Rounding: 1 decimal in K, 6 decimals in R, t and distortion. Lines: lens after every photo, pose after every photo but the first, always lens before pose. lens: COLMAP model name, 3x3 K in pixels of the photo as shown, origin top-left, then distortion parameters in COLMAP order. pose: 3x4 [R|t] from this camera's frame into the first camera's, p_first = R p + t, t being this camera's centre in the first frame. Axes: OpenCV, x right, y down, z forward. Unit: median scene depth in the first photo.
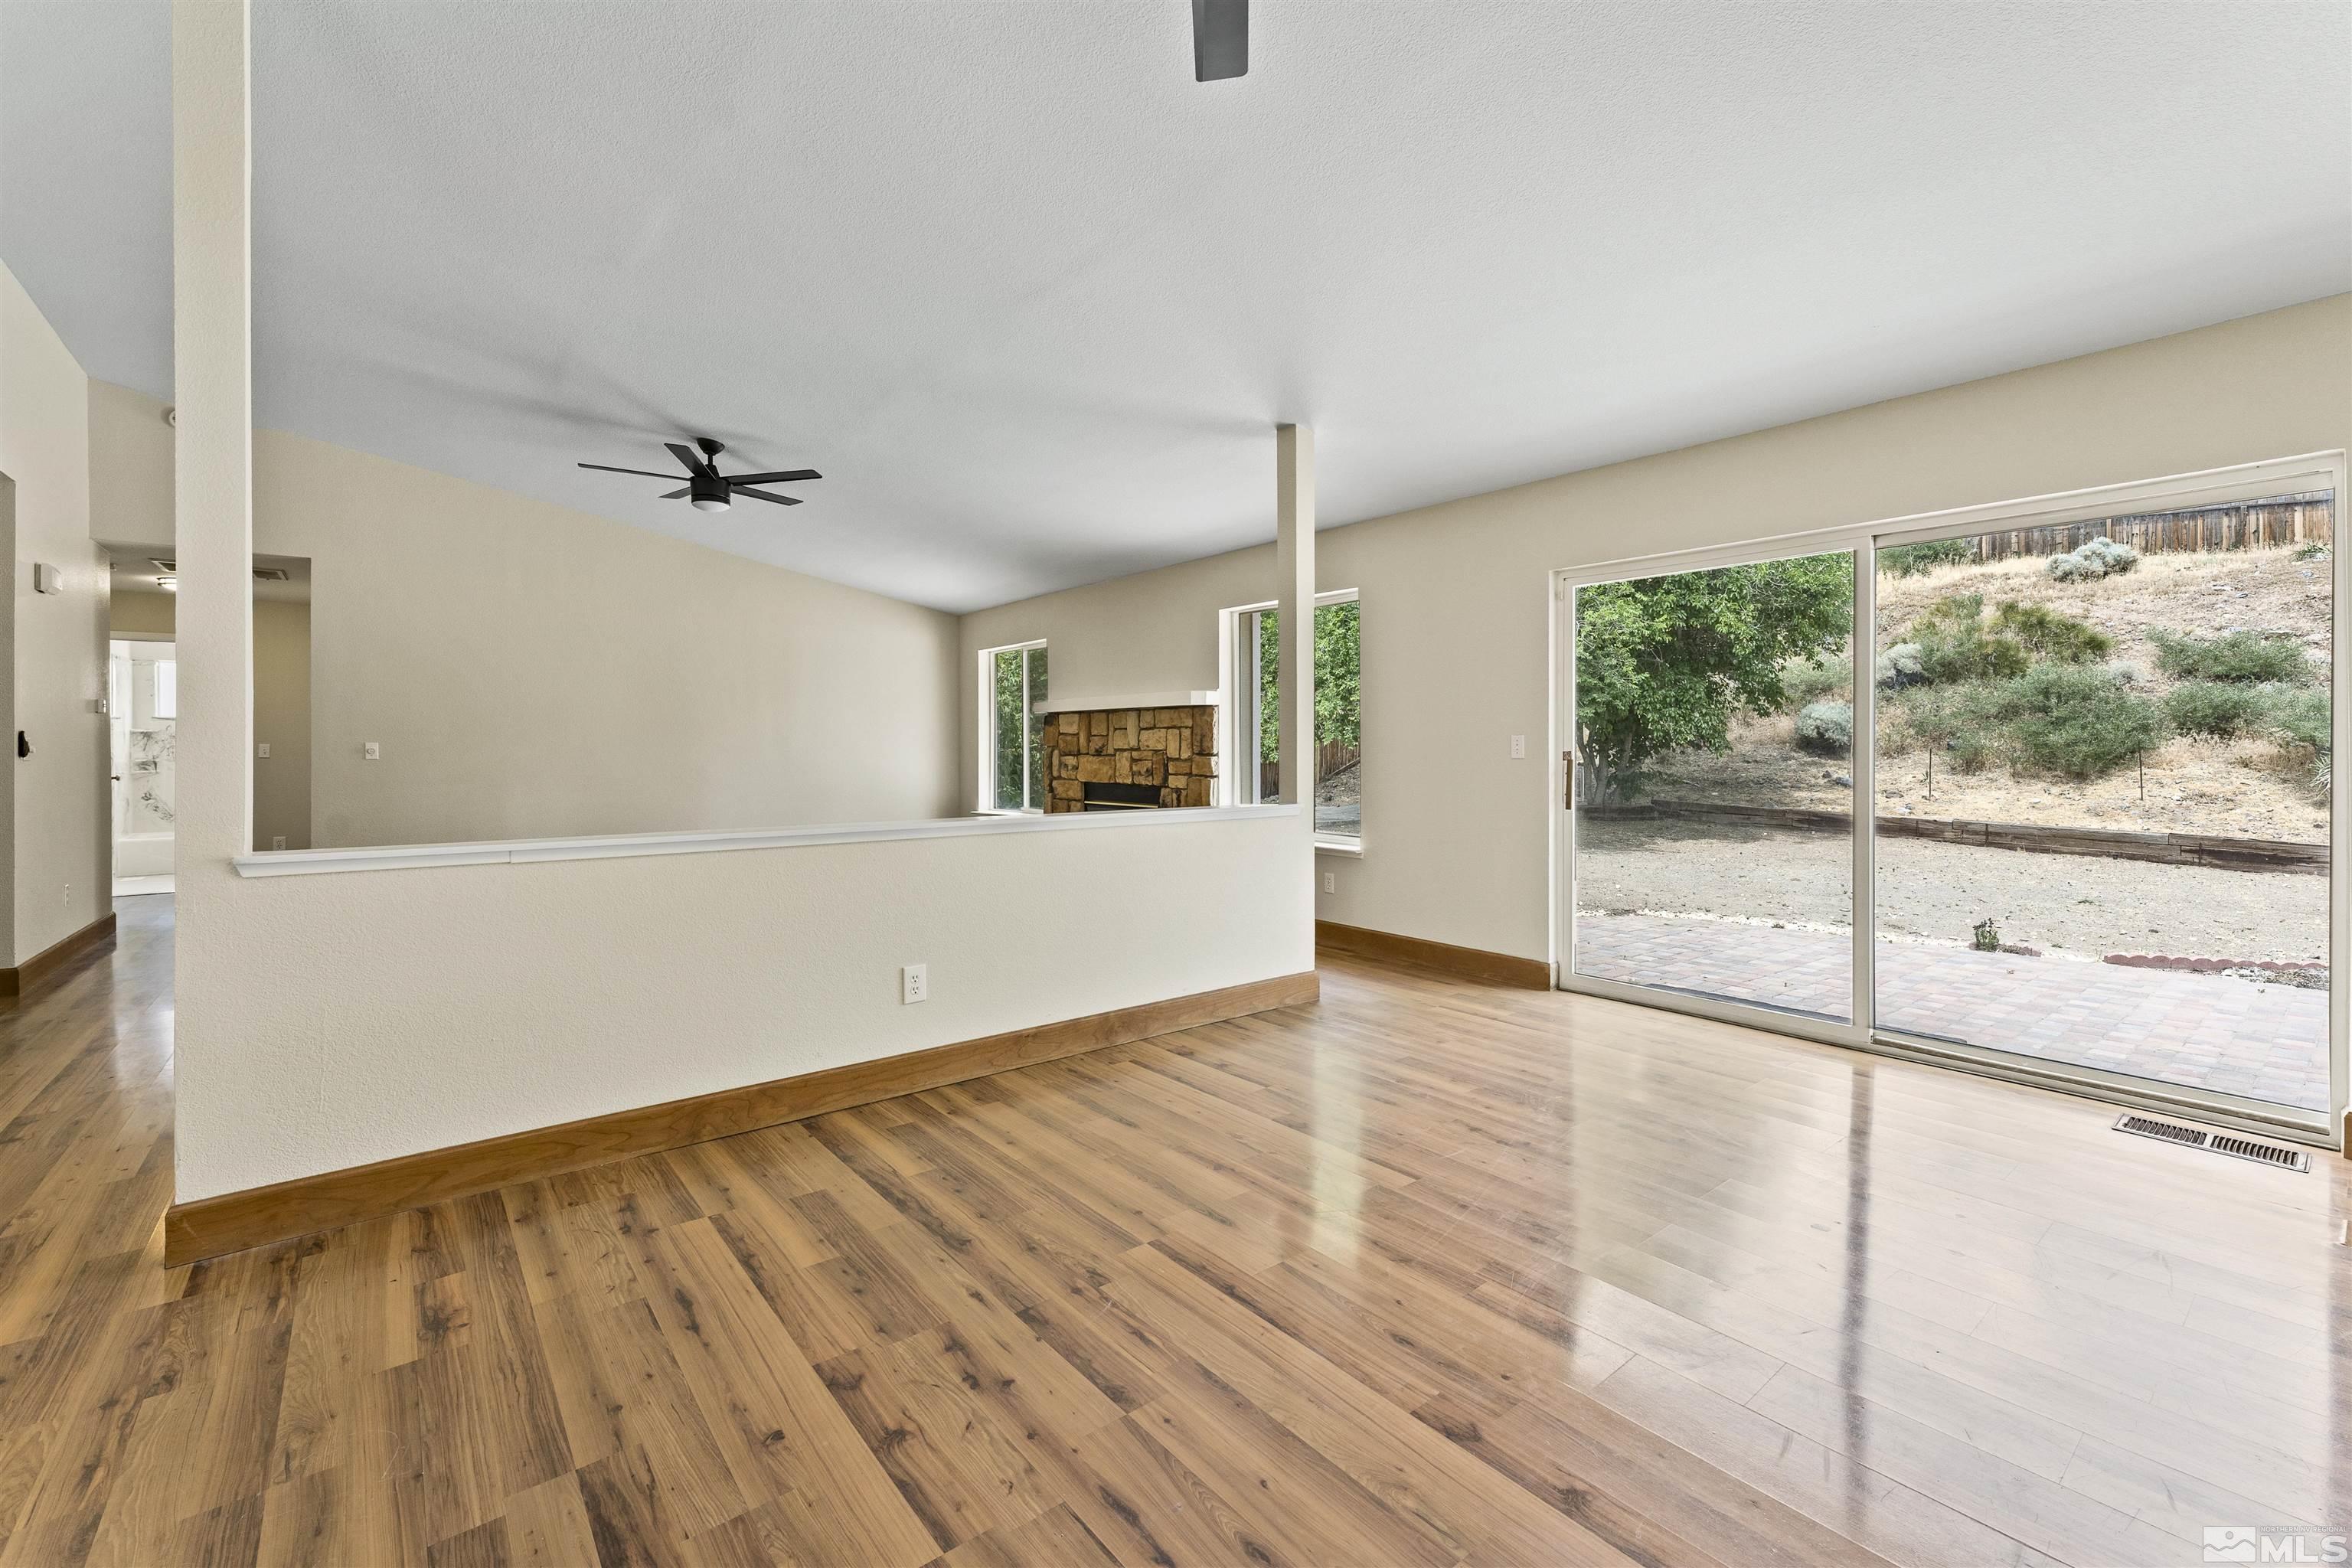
lens RADIAL K [[927.8, 0, 1164.4], [0, 927.8, 752.3], [0, 0, 1]] dist [-0.003942, -0.001696]
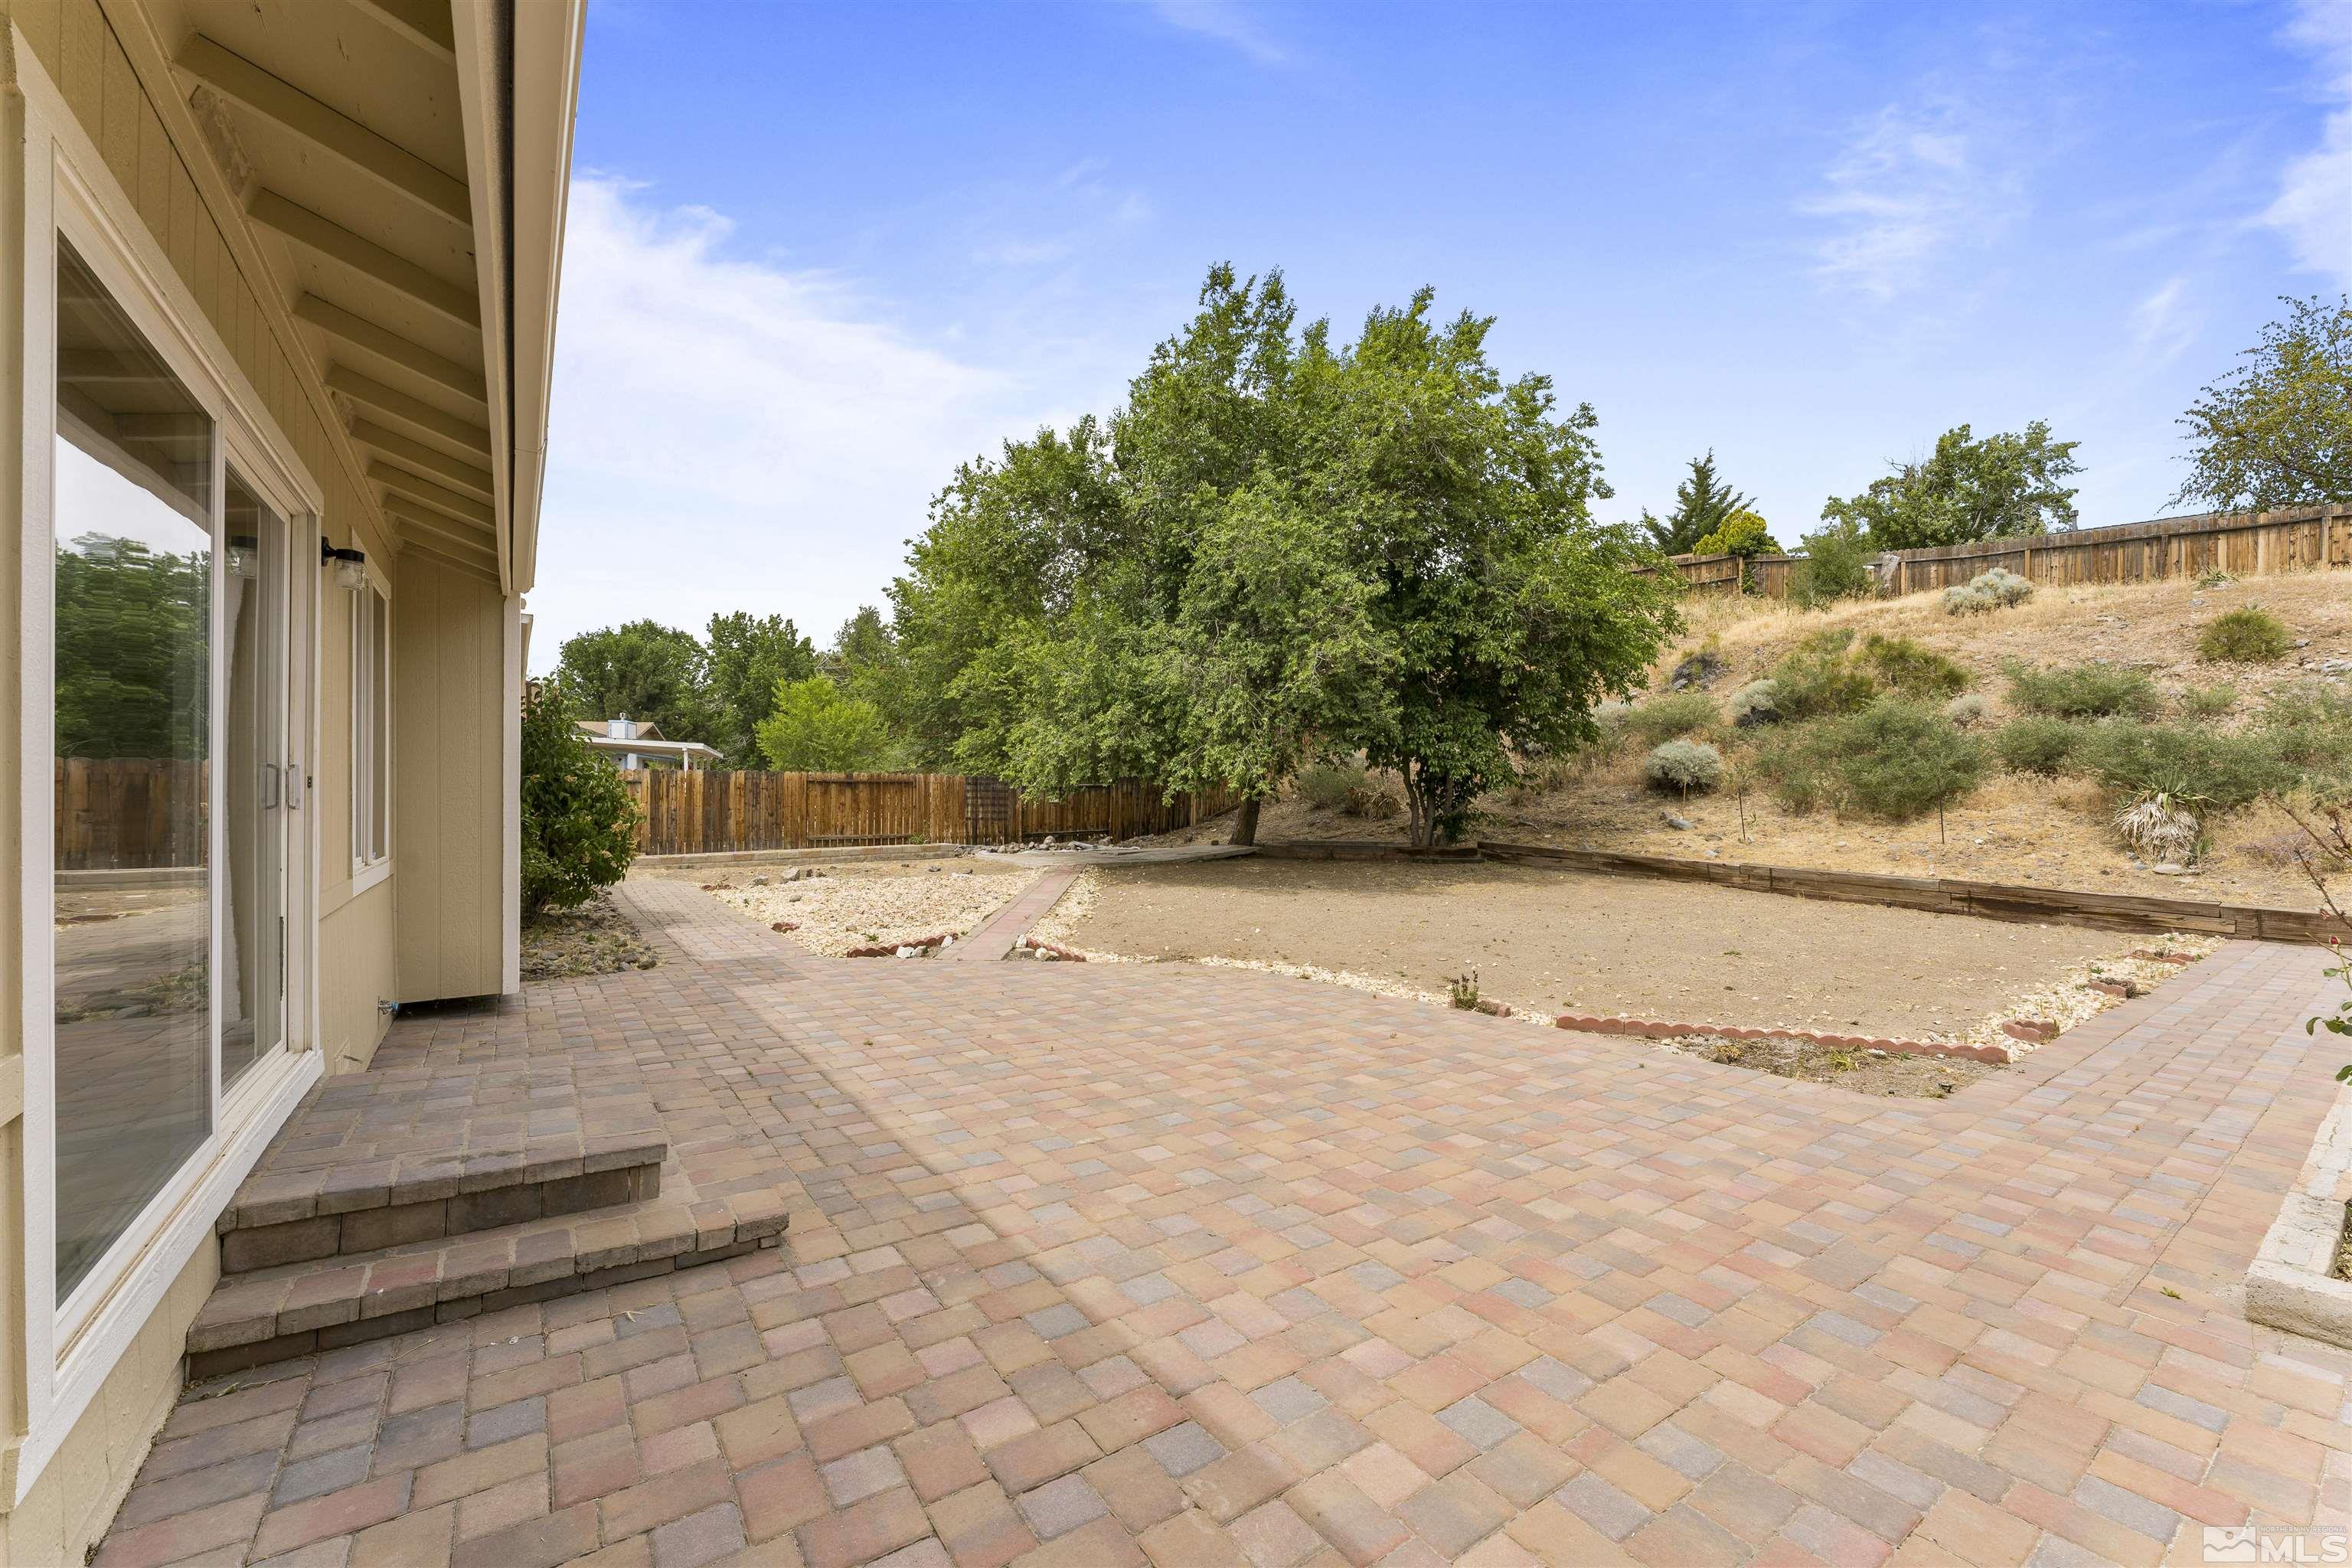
lens RADIAL K [[927.8, 0, 1103.6], [0, 927.8, 789.0], [0, 0, 1]] dist [-0.003942, -0.001696]
pose [[0.999525, 0.003699, -0.030591, 0.241117], [-0.003921, 0.999966, -0.007200, 0.007023], [0.030563, 0.007317, 0.999506, 0.052256]]
